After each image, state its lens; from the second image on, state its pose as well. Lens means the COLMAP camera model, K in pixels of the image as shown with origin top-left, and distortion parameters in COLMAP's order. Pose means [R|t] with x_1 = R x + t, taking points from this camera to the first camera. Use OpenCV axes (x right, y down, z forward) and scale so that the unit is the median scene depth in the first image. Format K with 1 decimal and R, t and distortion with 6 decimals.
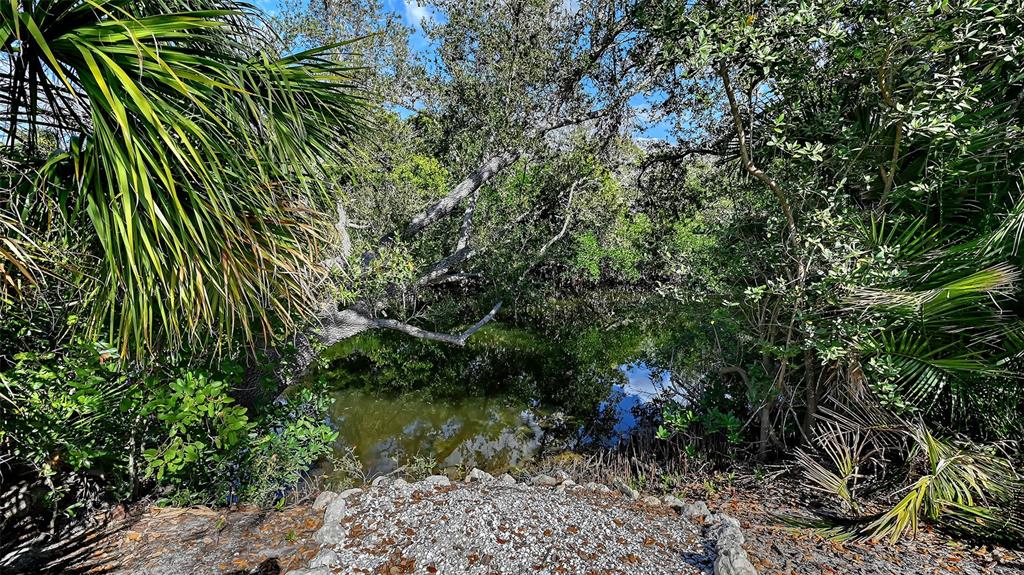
lens RADIAL K [[409.3, 0, 513.2], [0, 409.3, 287.6], [0, 0, 1]] dist [-0.005286, -0.000427]
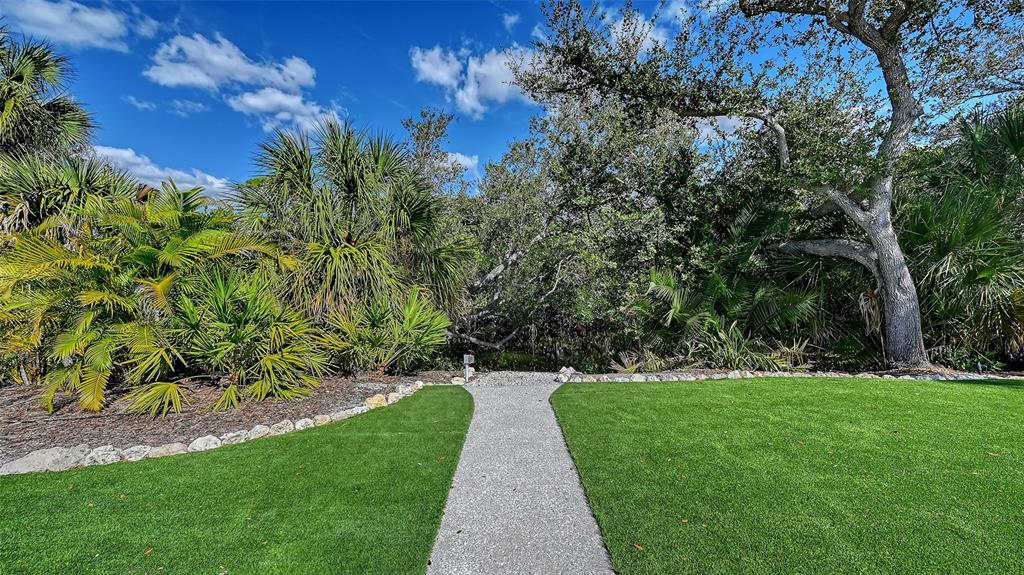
lens RADIAL K [[409.3, 0, 512.1], [0, 409.3, 288.8], [0, 0, 1]] dist [-0.005286, -0.000427]
pose [[0.998026, -0.010758, -0.061877, 0.057850], [0.002799, 0.991859, -0.127308, 0.097182], [0.062743, 0.126884, 0.989931, -0.845385]]
